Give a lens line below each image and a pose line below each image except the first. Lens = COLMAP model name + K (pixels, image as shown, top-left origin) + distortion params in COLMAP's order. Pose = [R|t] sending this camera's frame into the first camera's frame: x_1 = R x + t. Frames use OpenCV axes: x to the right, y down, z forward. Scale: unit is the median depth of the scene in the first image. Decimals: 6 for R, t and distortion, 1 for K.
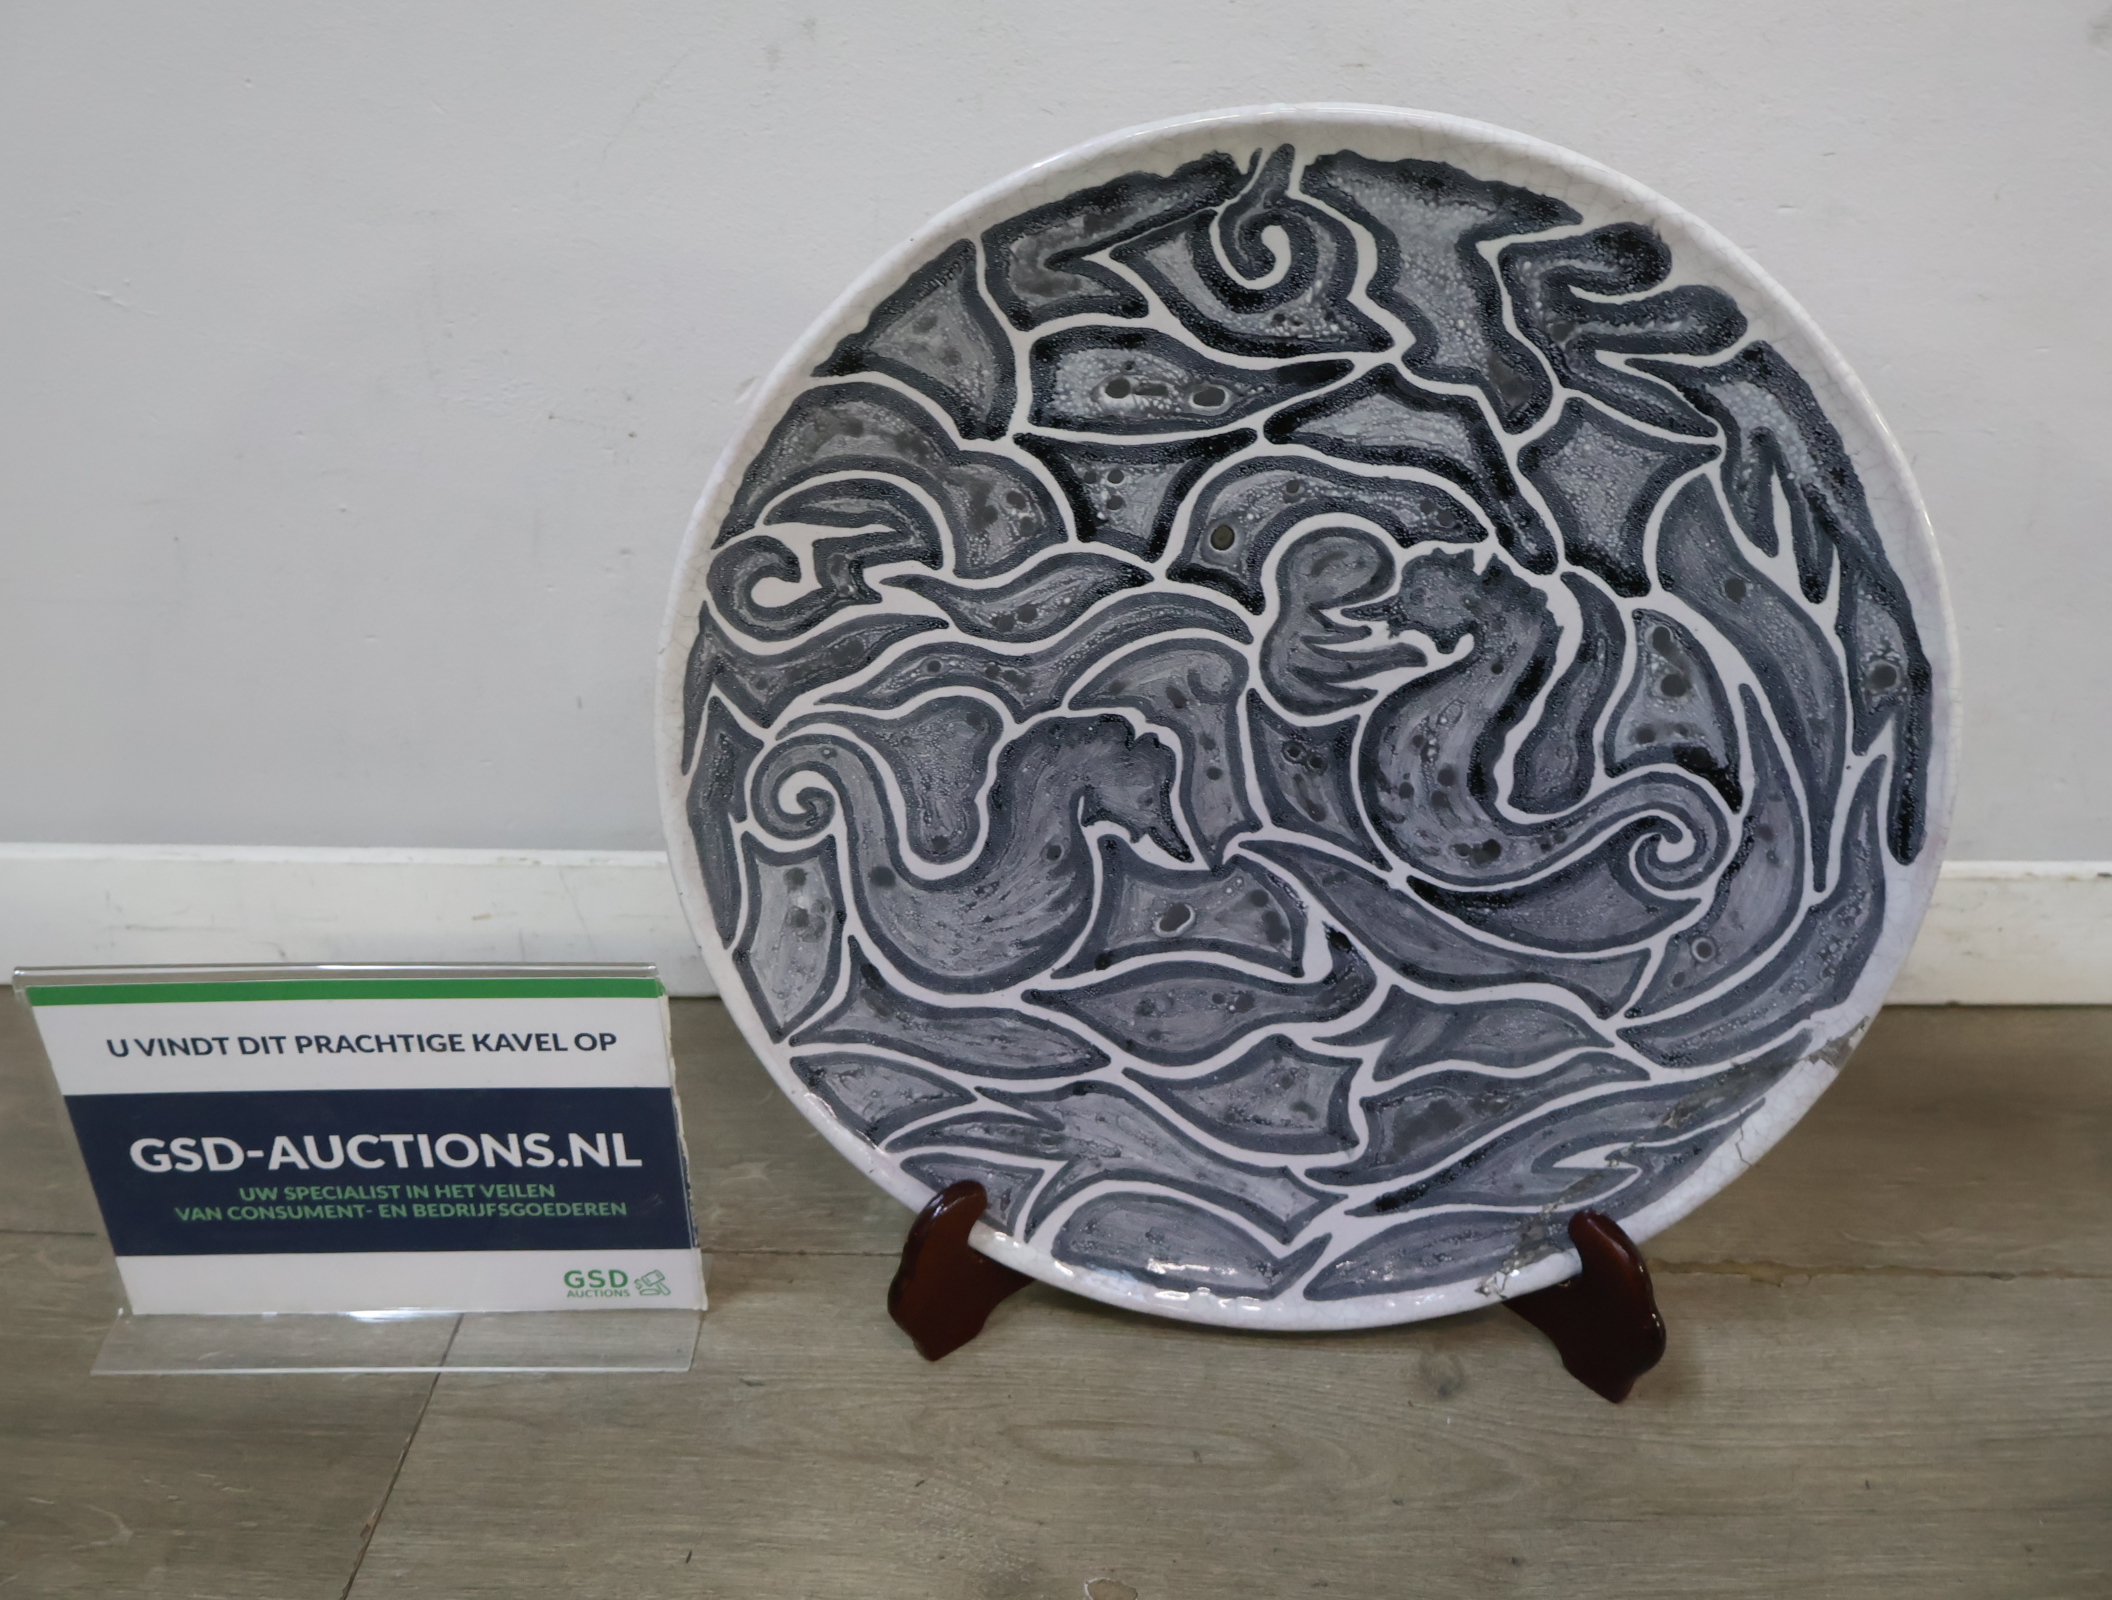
lens RADIAL K [[2070.3, 0, 1051.5], [0, 2070.3, 809.2], [0, 0, 1]] dist [0.004071, 0.000000]
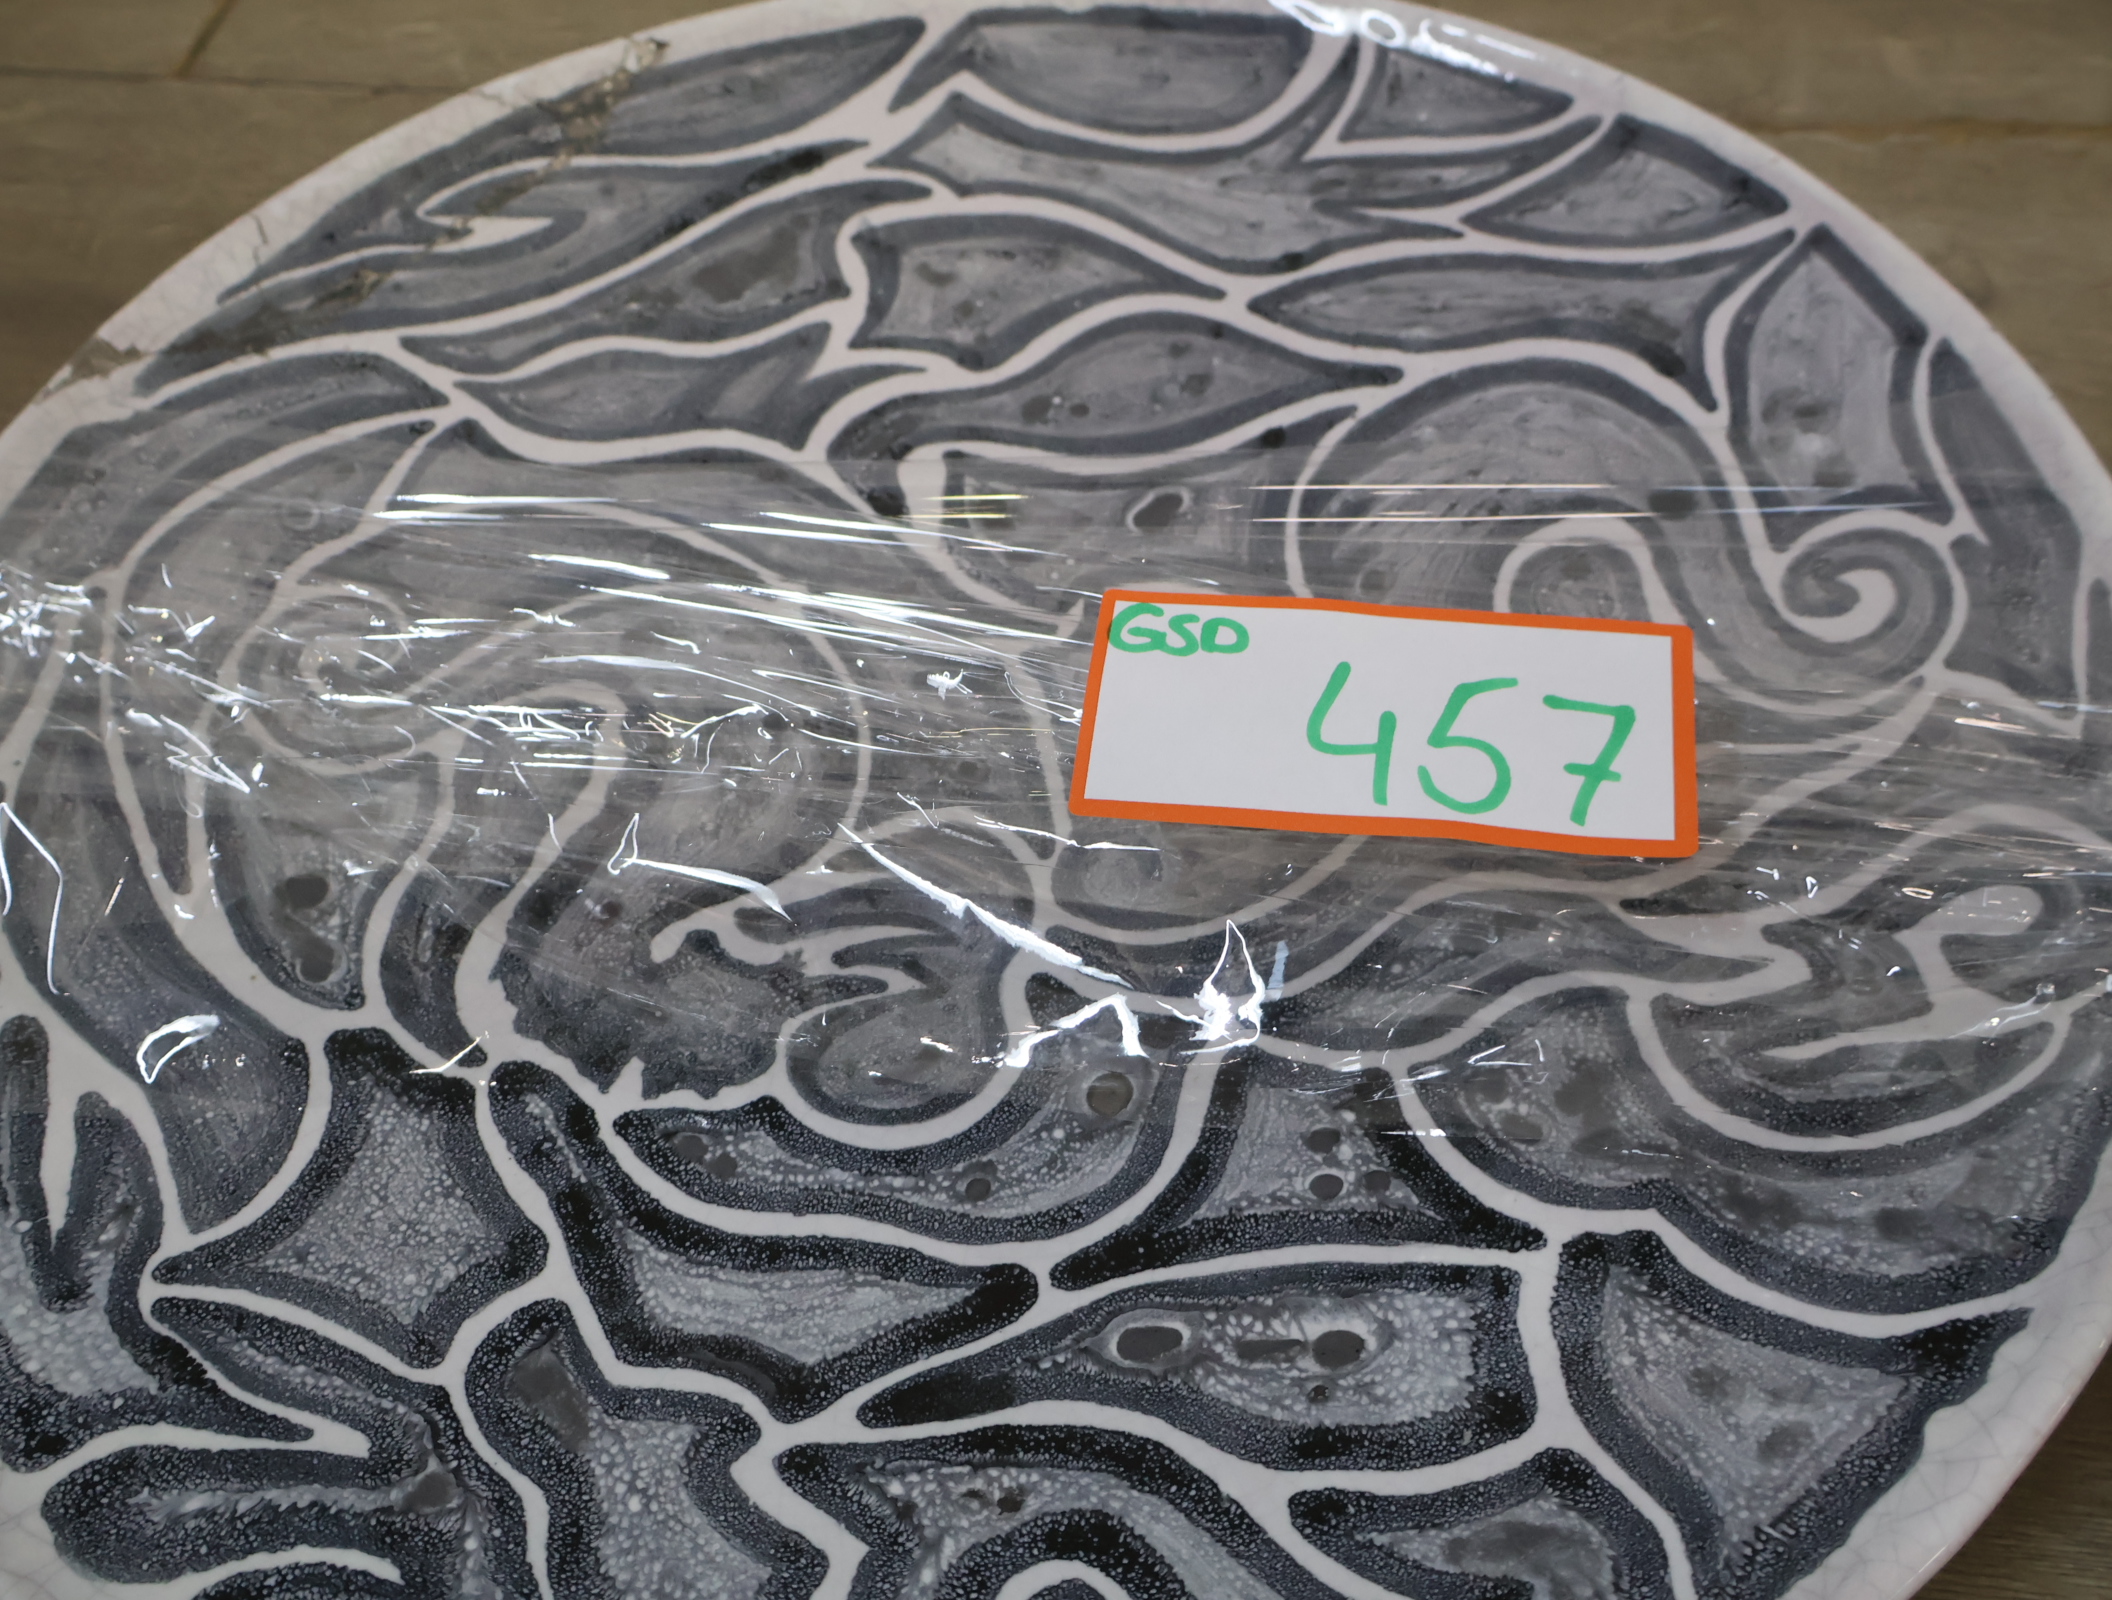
lens RADIAL K [[2070.3, 0, 1045.2], [0, 2070.3, 783.6], [0, 0, 1]] dist [0.004071, 0.000000]
pose [[-0.986808, 0.096420, 0.130055, 0.023167], [-0.058960, -0.962177, 0.265968, -0.192312], [0.150780, 0.254791, 0.955168, 0.475636]]
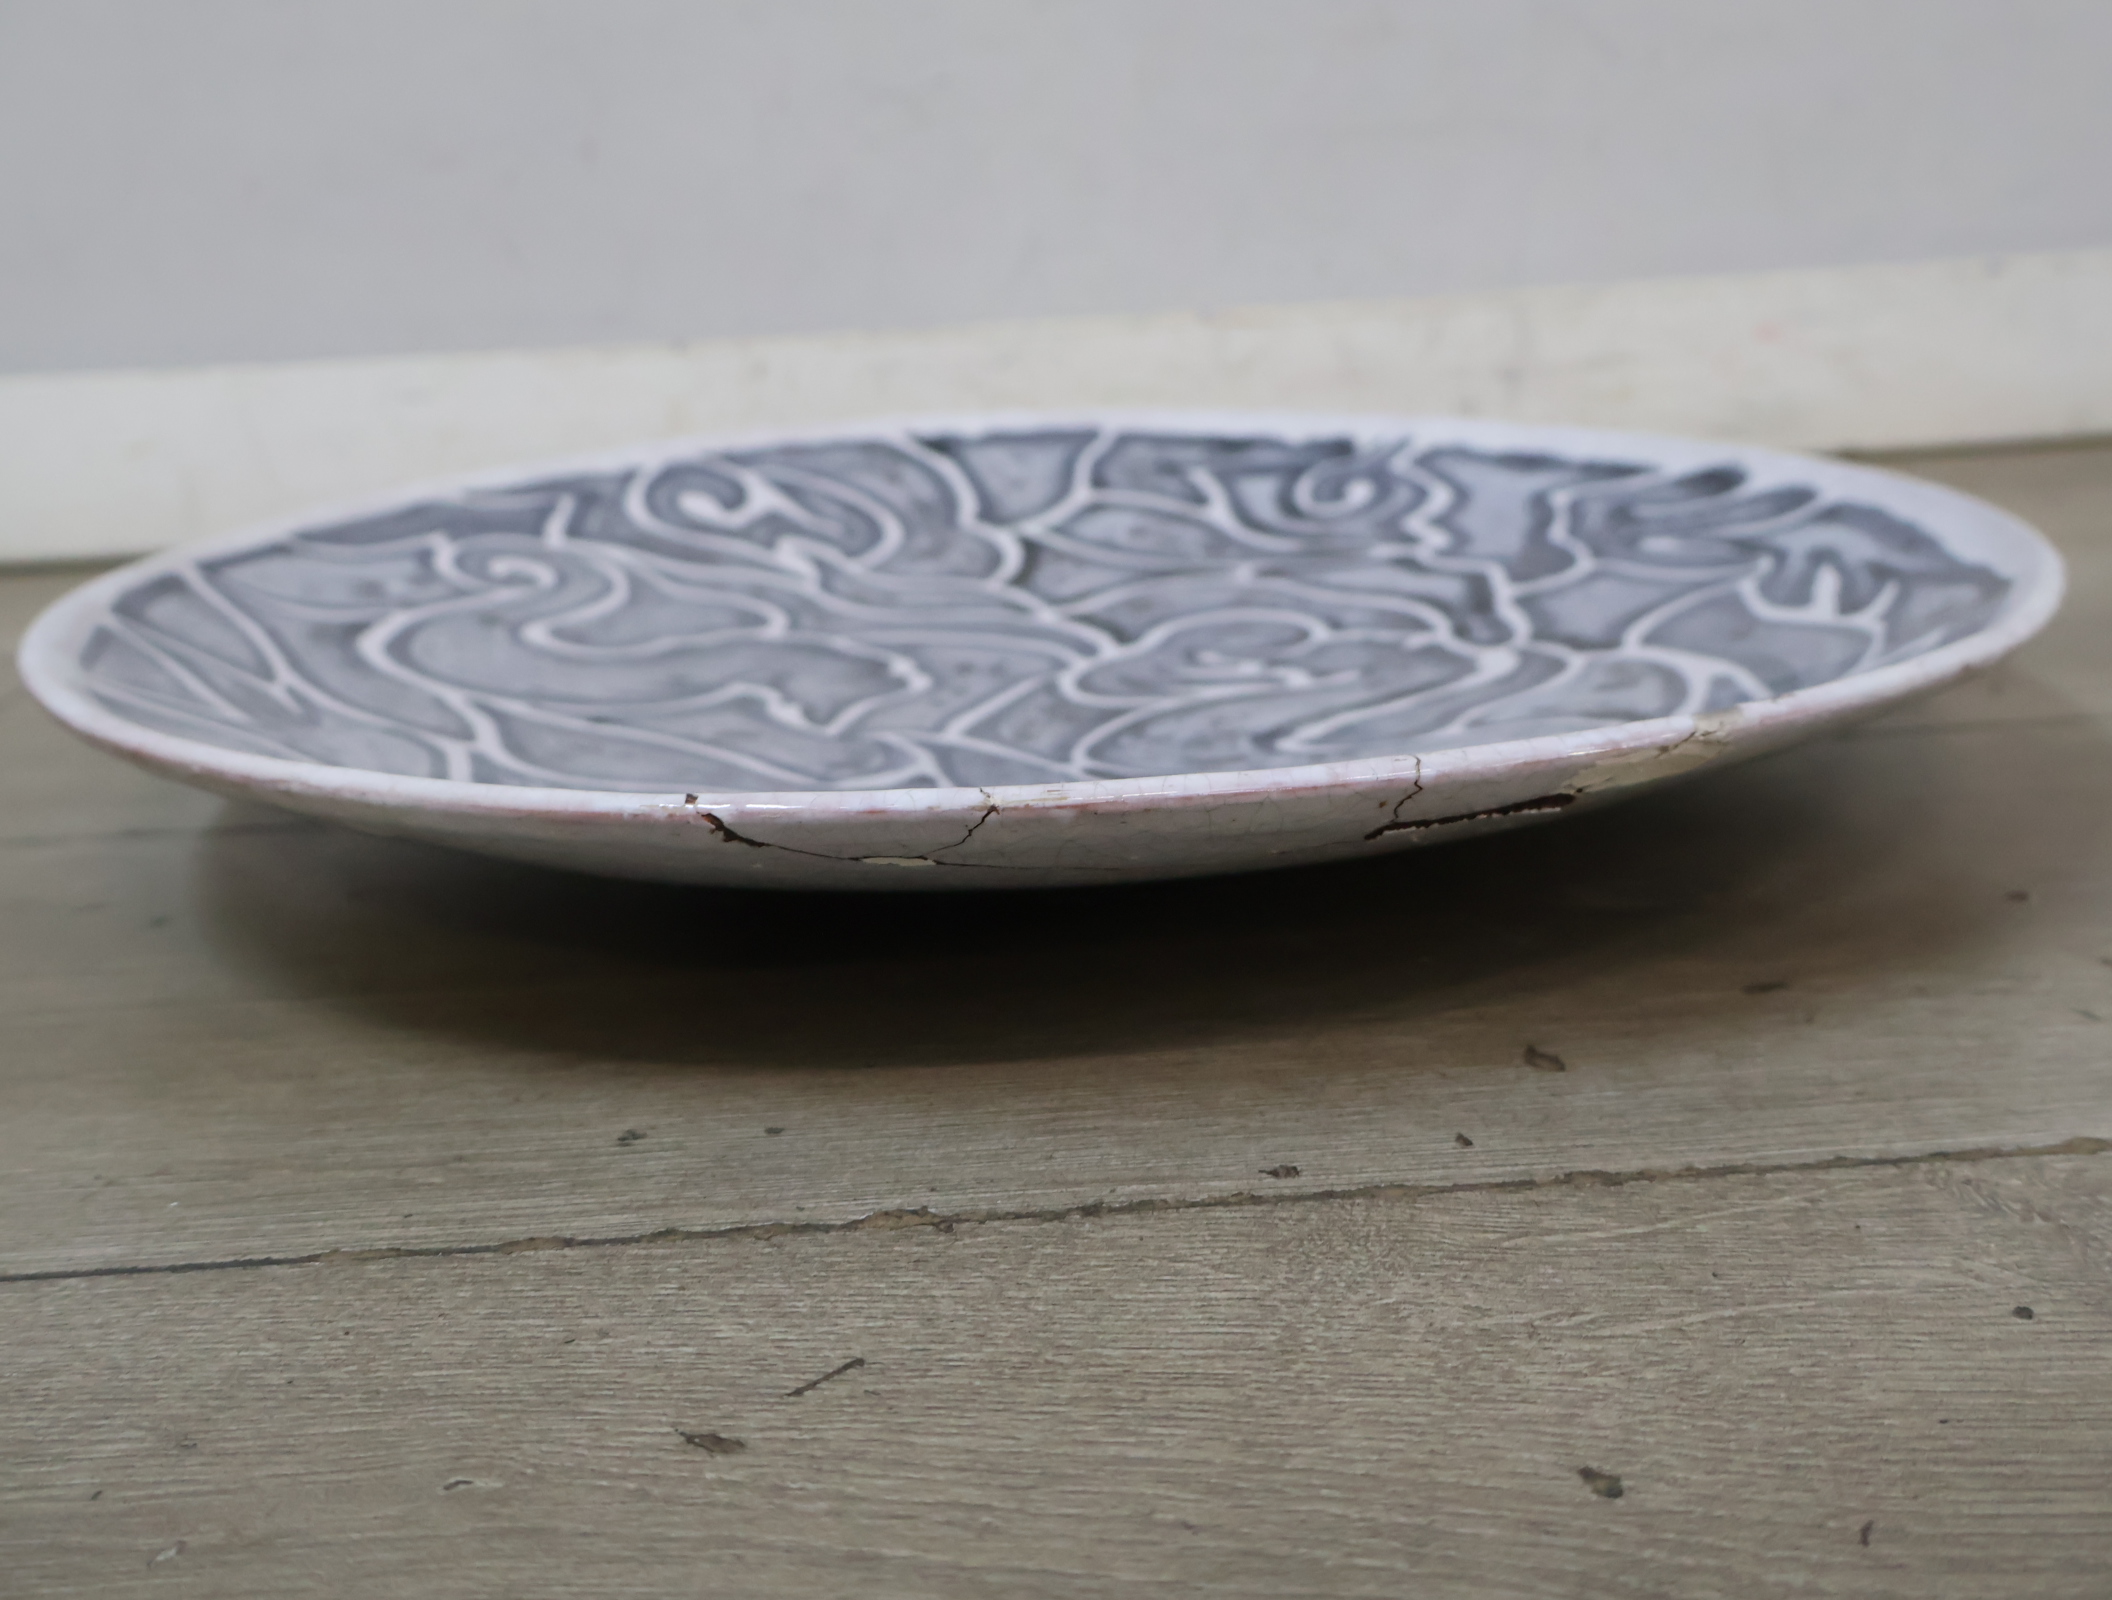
lens RADIAL K [[2070.3, 0, 1053.8], [0, 2070.3, 802.4], [0, 0, 1]] dist [0.004071, 0.000000]
pose [[0.804479, 0.229014, -0.548057, 0.512445], [-0.542674, -0.091752, -0.834917, 0.551410], [-0.241493, 0.969089, 0.050467, 1.033019]]
